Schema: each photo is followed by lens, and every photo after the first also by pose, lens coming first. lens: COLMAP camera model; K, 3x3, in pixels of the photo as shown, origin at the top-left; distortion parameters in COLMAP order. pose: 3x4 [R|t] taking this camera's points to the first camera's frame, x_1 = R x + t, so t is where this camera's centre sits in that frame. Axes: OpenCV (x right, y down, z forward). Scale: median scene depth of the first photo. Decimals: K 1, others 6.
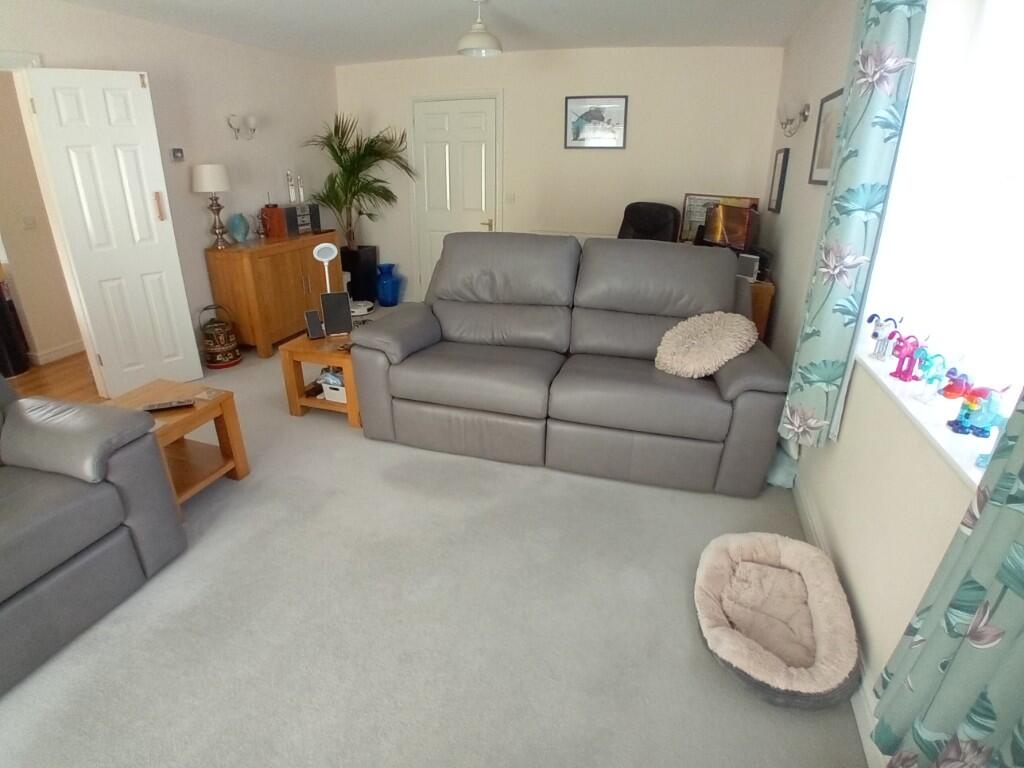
lens RADIAL K [[518.8, 0, 501.8], [0, 518.8, 393.9], [0, 0, 1]] dist [-0.138891, 0.031026]
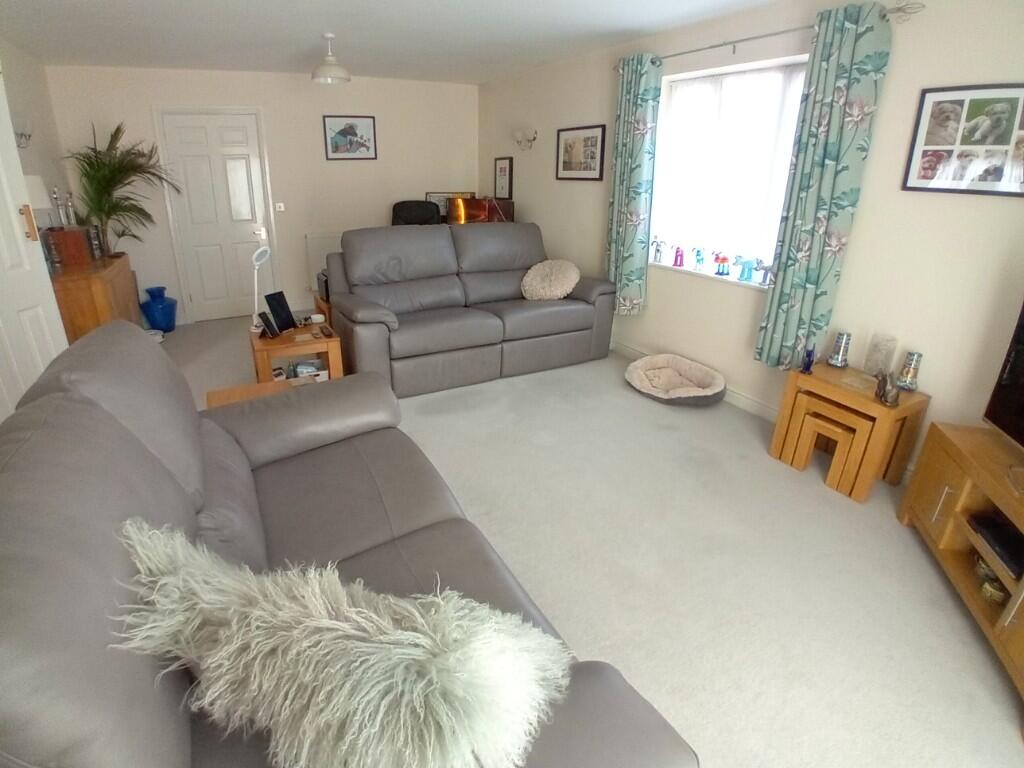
lens RADIAL K [[518.8, 0, 501.8], [0, 518.8, 393.9], [0, 0, 1]] dist [-0.138891, 0.031026]
pose [[0.679114, -0.277972, 0.679364, -0.881097], [0.287192, 0.952364, 0.102588, 0.033882], [-0.675518, 0.125439, 0.726595, -0.051157]]
